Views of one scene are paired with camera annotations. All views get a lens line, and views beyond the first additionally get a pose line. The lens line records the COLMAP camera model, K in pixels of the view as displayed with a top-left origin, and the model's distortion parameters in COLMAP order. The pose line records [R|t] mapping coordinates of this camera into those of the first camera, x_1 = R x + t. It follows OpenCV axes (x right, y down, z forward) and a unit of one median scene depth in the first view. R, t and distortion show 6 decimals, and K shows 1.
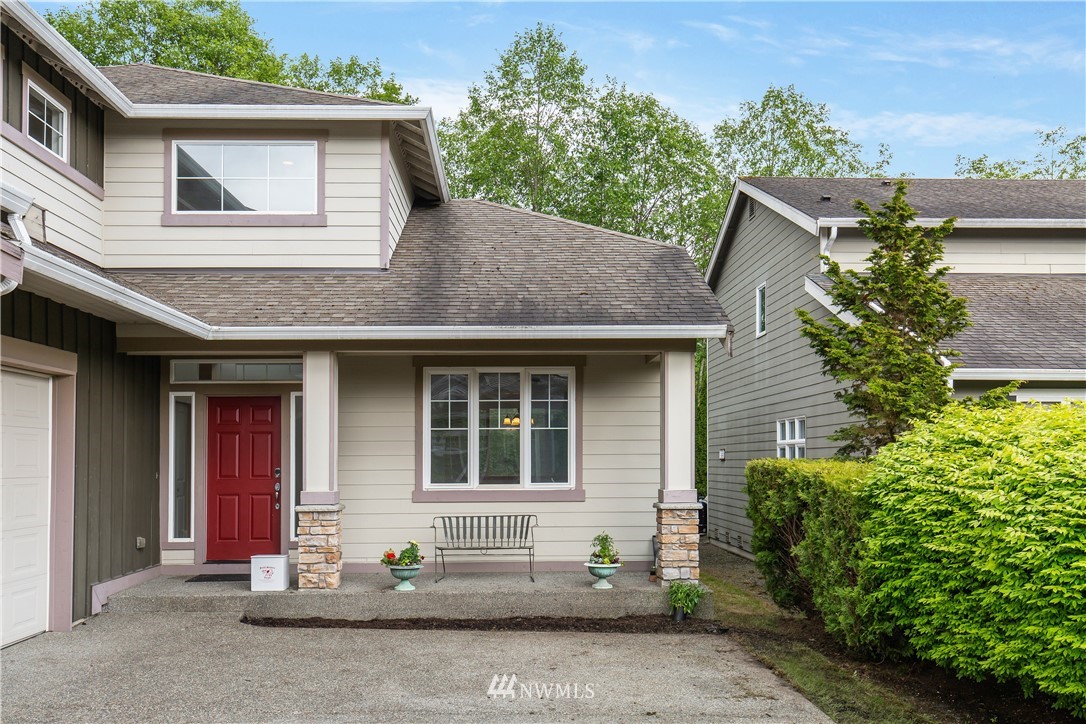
lens RADIAL K [[986.8, 0, 543.2], [0, 986.8, 394.0], [0, 0, 1]] dist [0.010042, 0.000170]
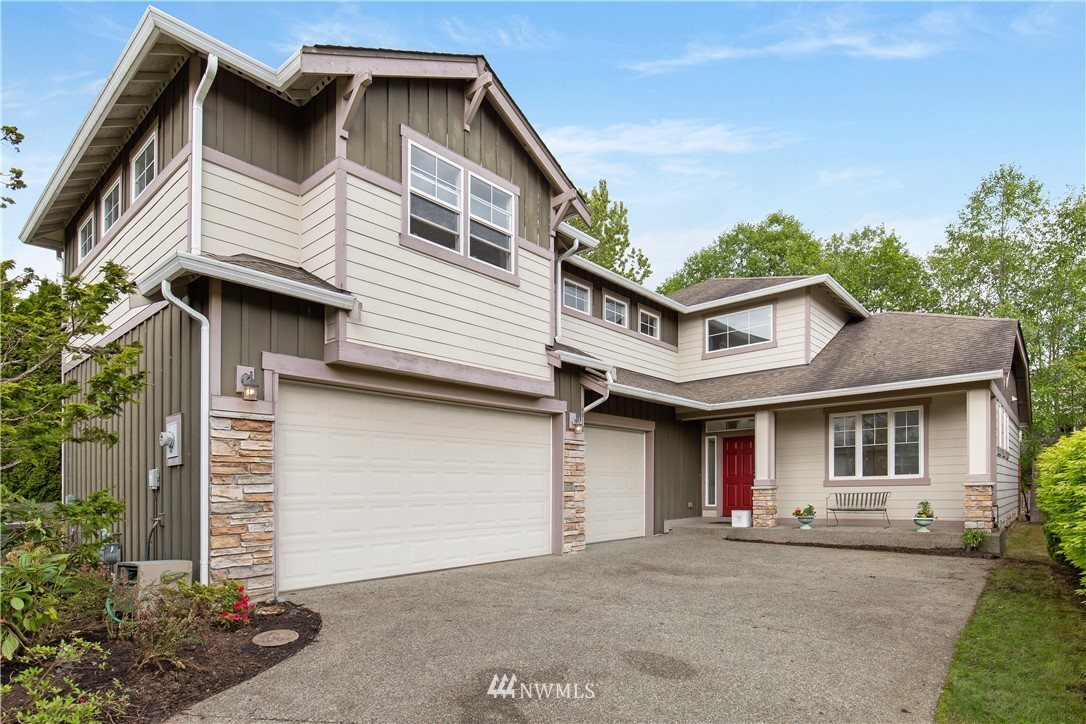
lens RADIAL K [[595.7, 0, 543.0], [0, 595.7, 362.0], [0, 0, 1]] dist [-0.000765, -0.000563]
pose [[0.717628, -0.153542, -0.679289, 0.286138], [0.054350, 0.984766, -0.165173, 0.034492], [0.694302, 0.081613, 0.715041, -0.191742]]
